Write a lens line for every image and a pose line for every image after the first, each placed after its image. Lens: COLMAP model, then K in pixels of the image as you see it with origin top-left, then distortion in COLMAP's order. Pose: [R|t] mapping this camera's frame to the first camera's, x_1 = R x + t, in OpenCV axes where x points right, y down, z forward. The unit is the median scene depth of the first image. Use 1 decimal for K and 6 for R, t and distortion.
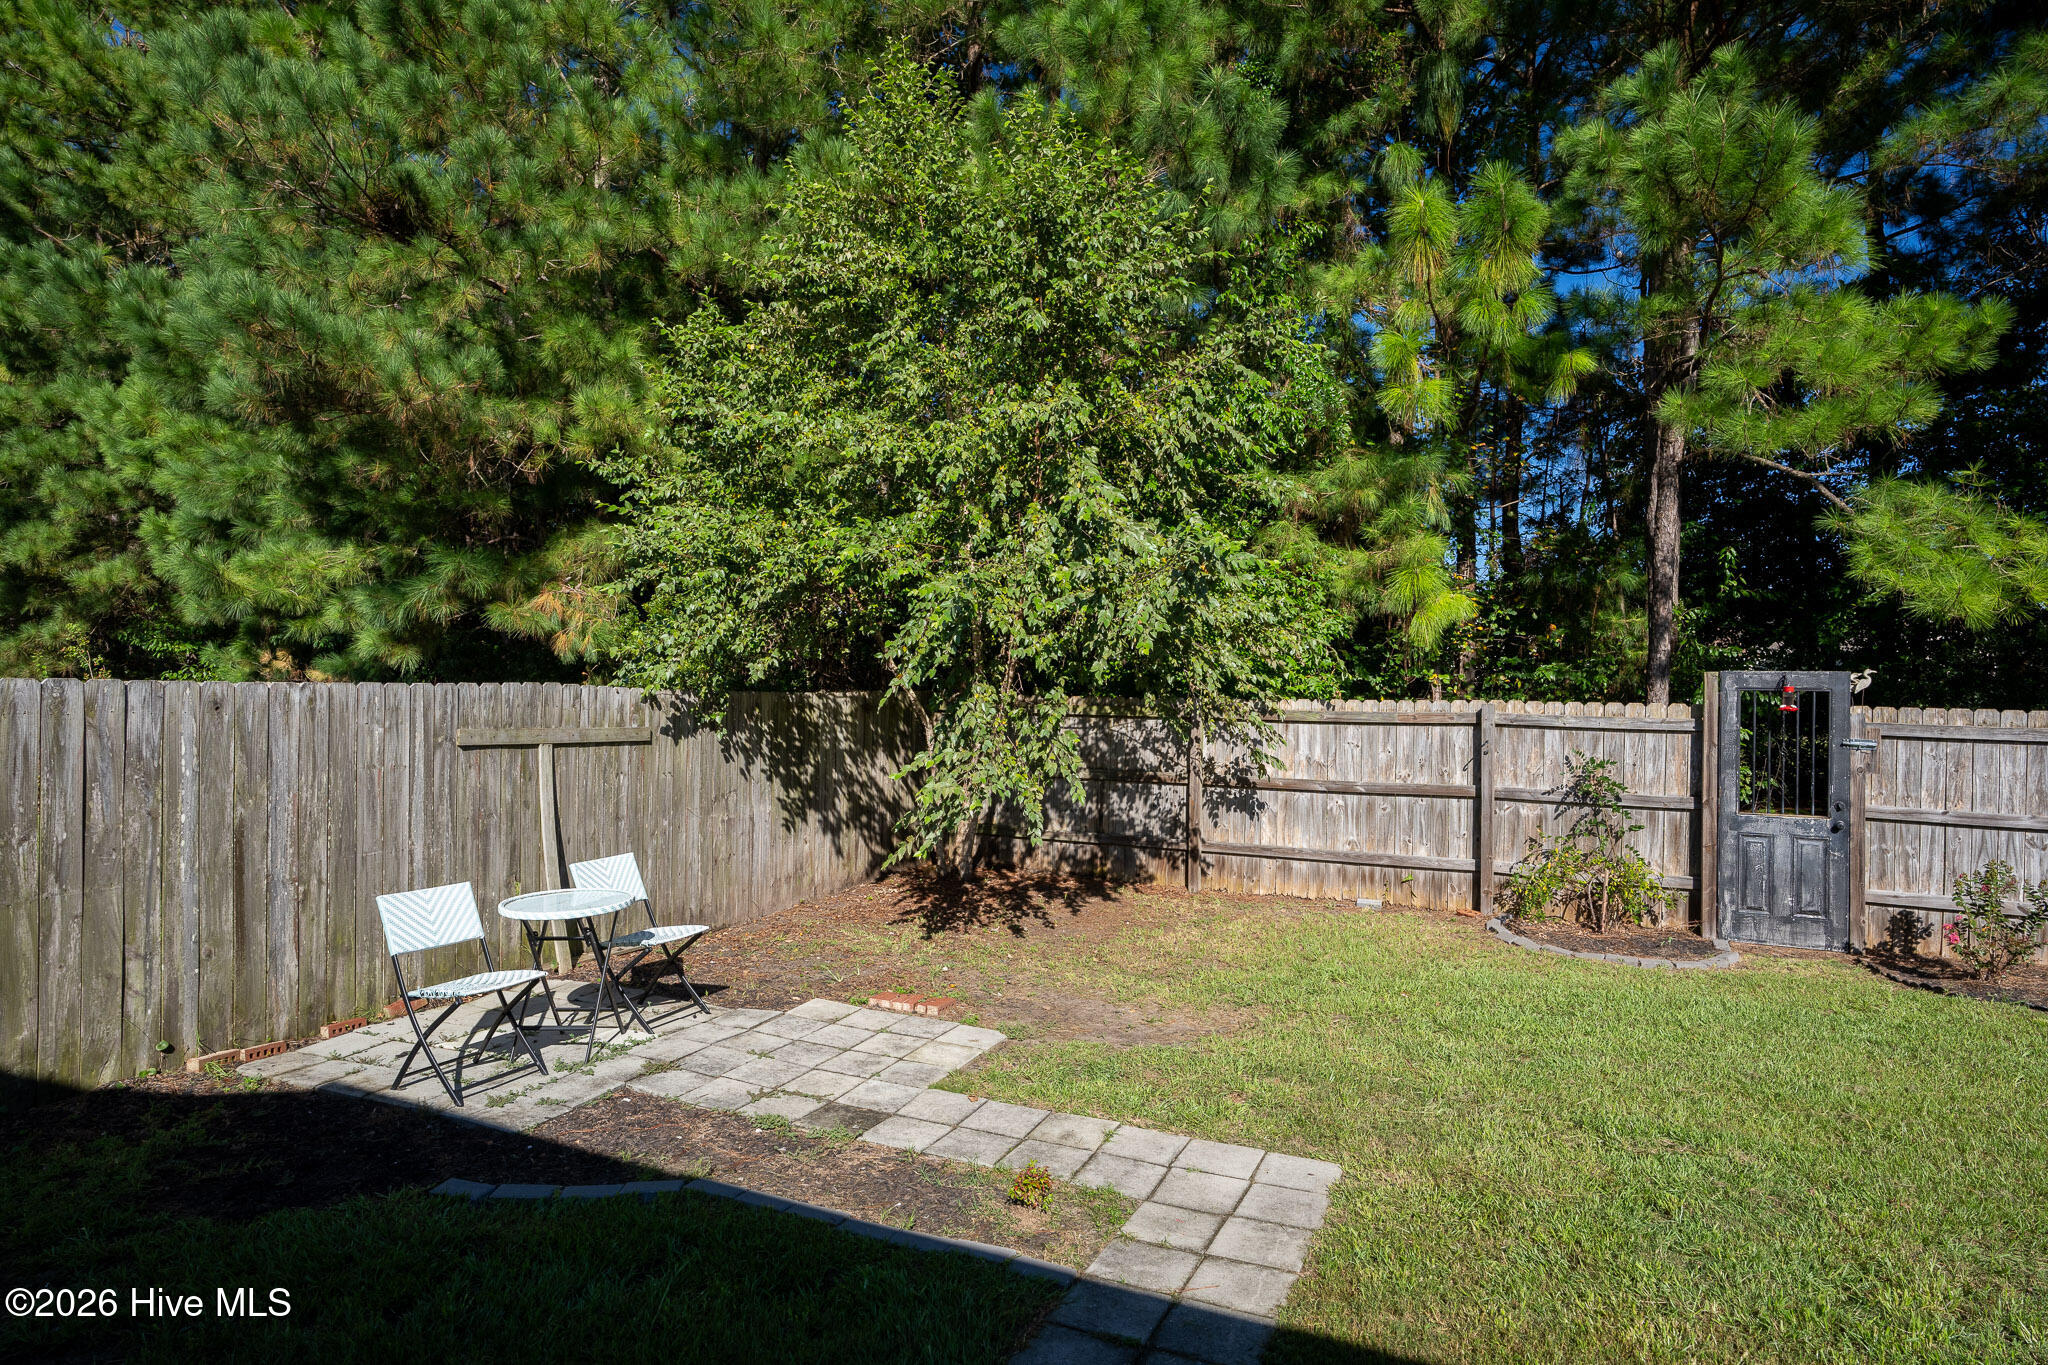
lens RADIAL K [[1134.8, 0, 1036.5], [0, 1134.8, 683.5], [0, 0, 1]] dist [-0.016573, 0.004340]
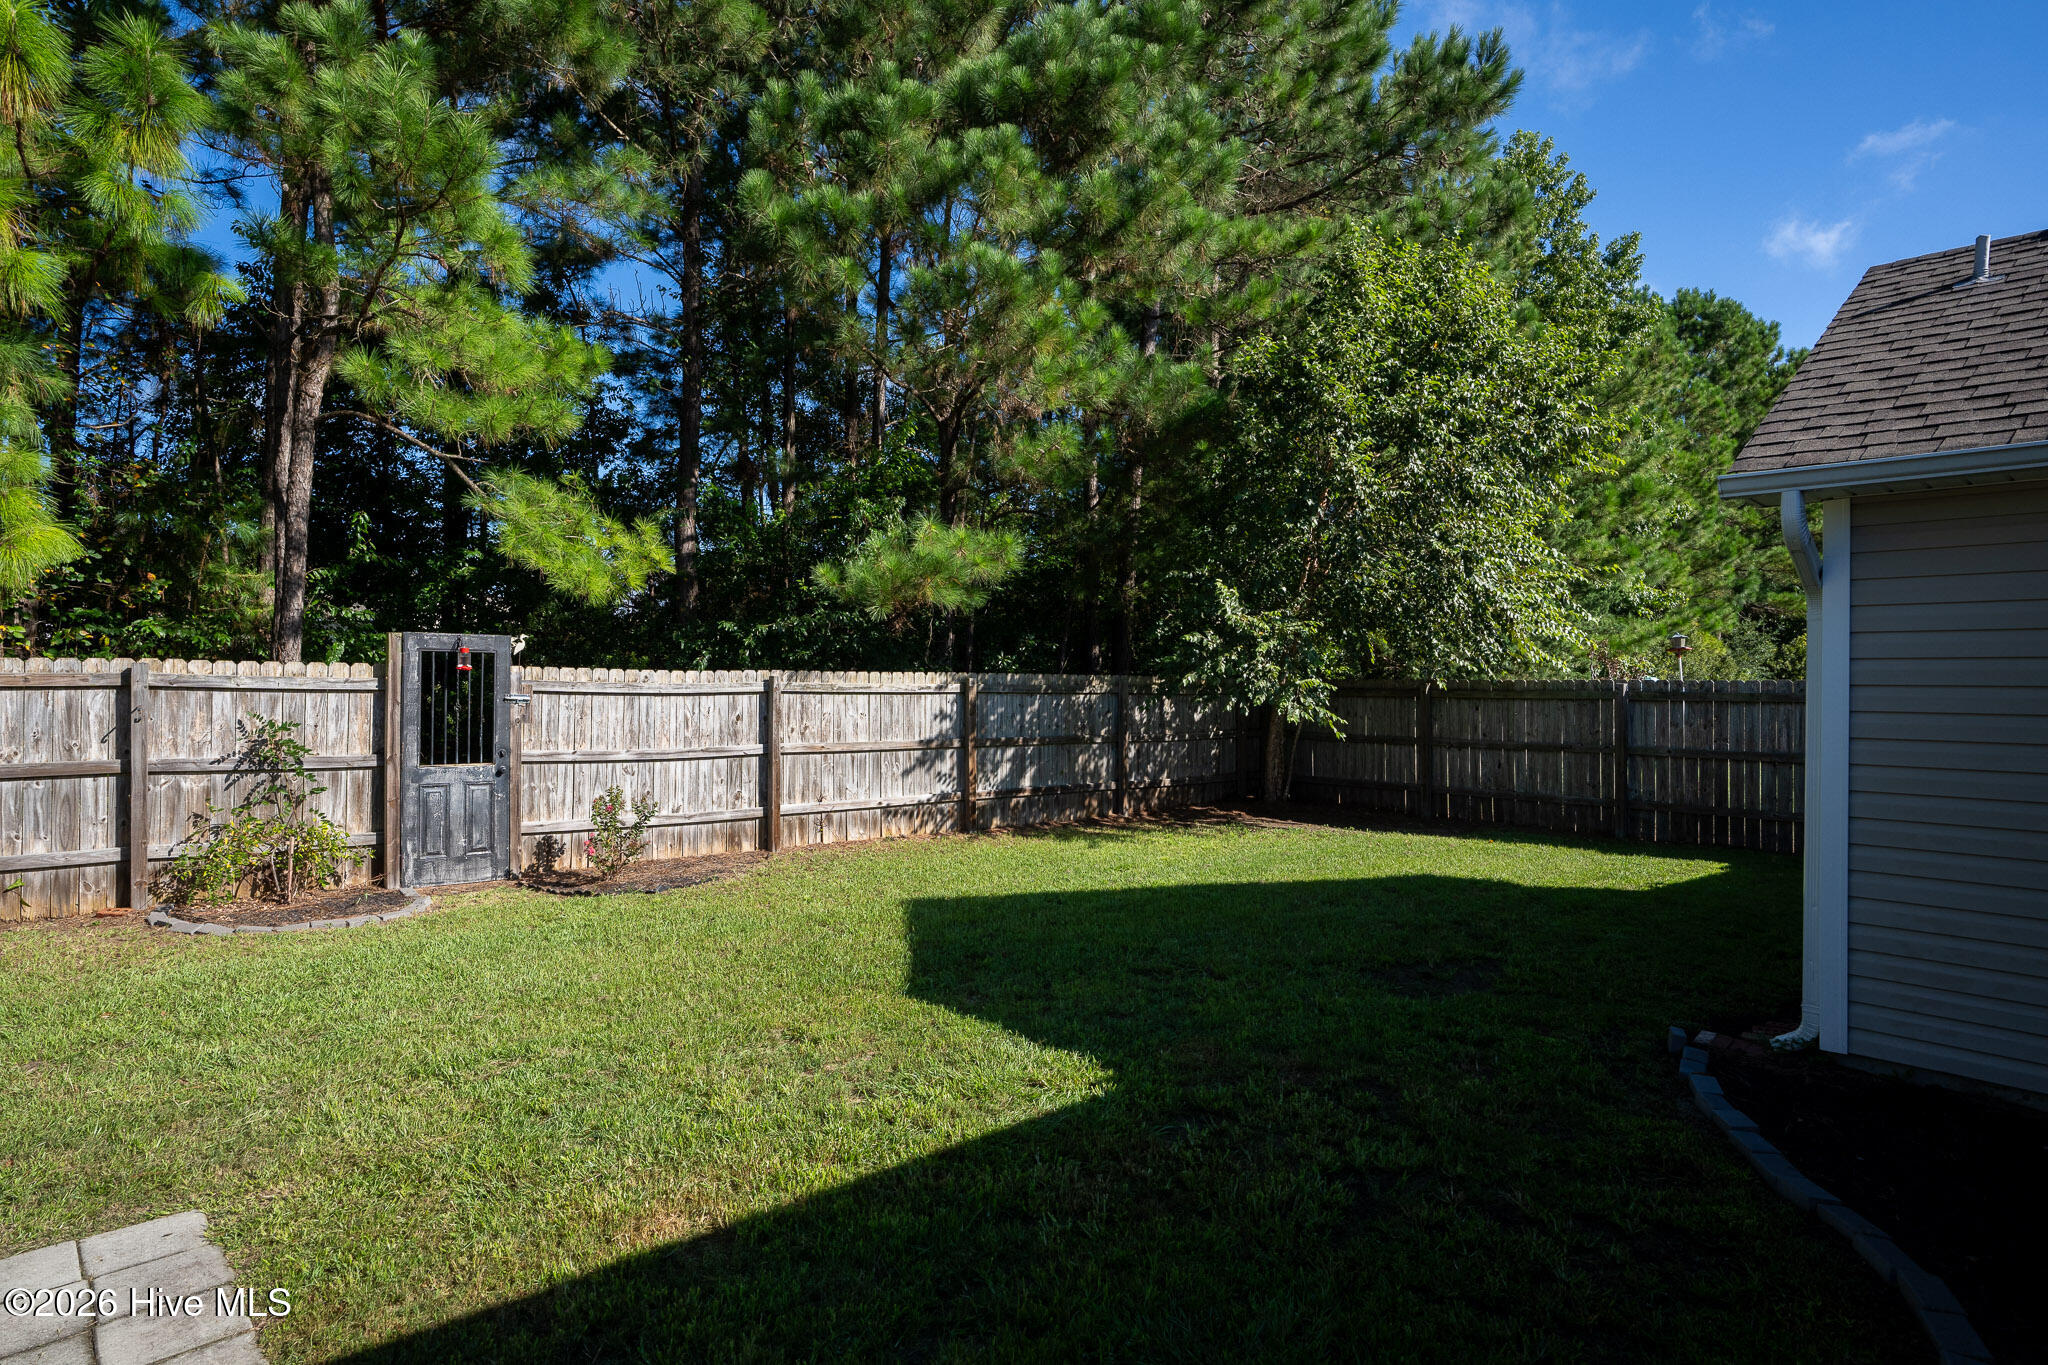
lens RADIAL K [[1134.8, 0, 1028.5], [0, 1134.8, 683.3], [0, 0, 1]] dist [-0.016573, 0.004340]
pose [[0.372161, -0.011250, 0.928100, -0.153342], [-0.018015, 0.999651, 0.019342, 0.005783], [-0.927993, -0.023918, 0.371828, 0.074980]]
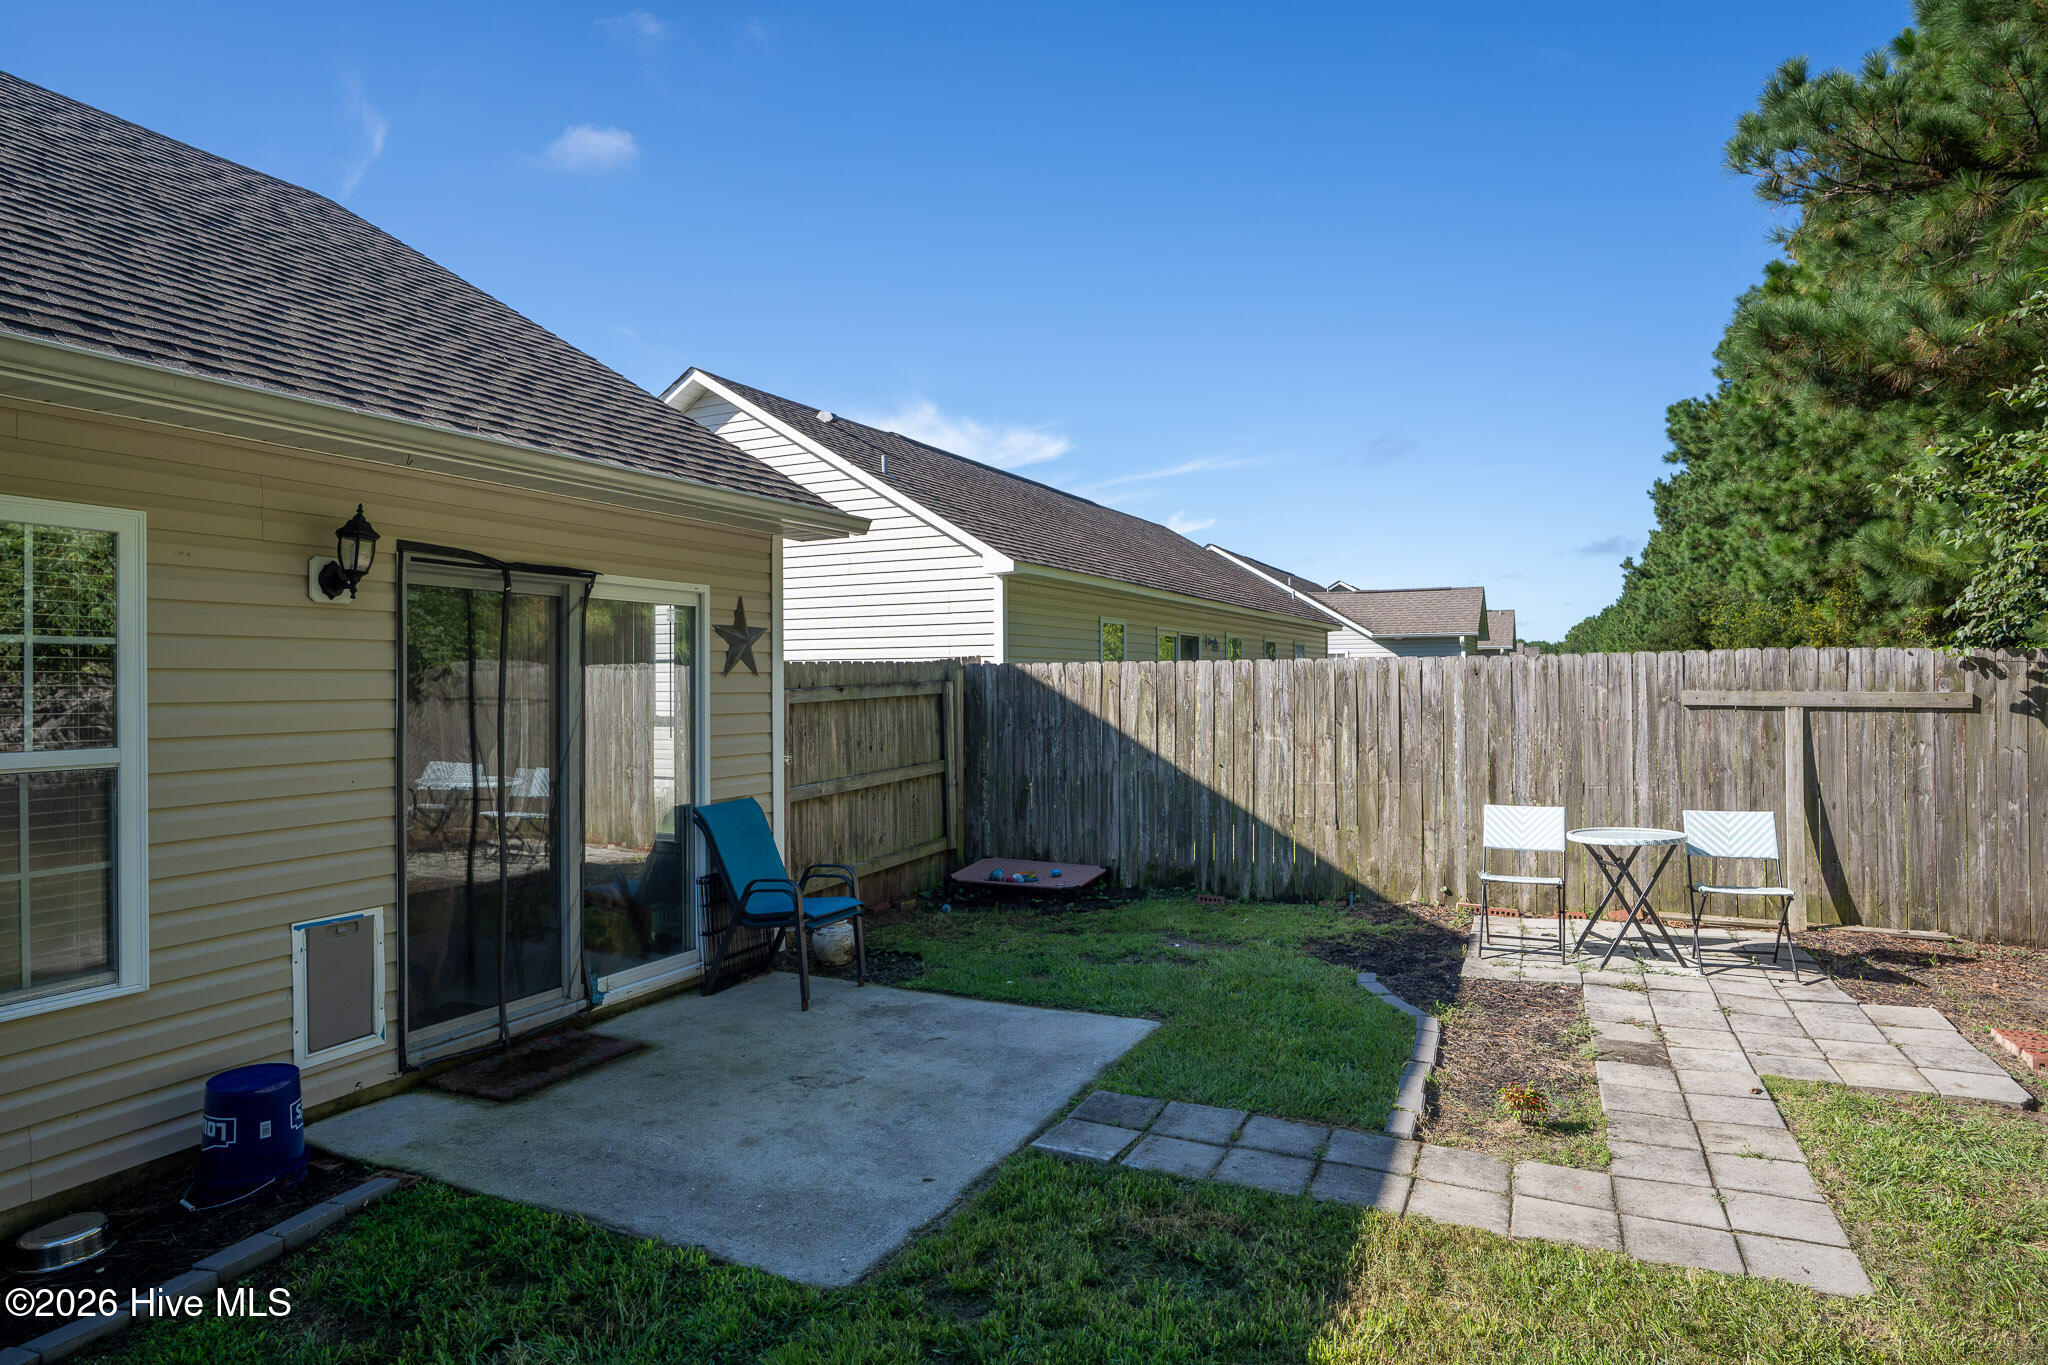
lens RADIAL K [[1158.1, 0, 1027.3], [0, 1158.1, 679.5], [0, 0, 1]] dist [-0.005561, 0.001469]
pose [[0.006890, -0.013968, -0.999879, 0.551724], [0.019876, 0.999707, -0.013829, 0.026604], [0.999779, -0.019778, 0.007166, 0.271335]]
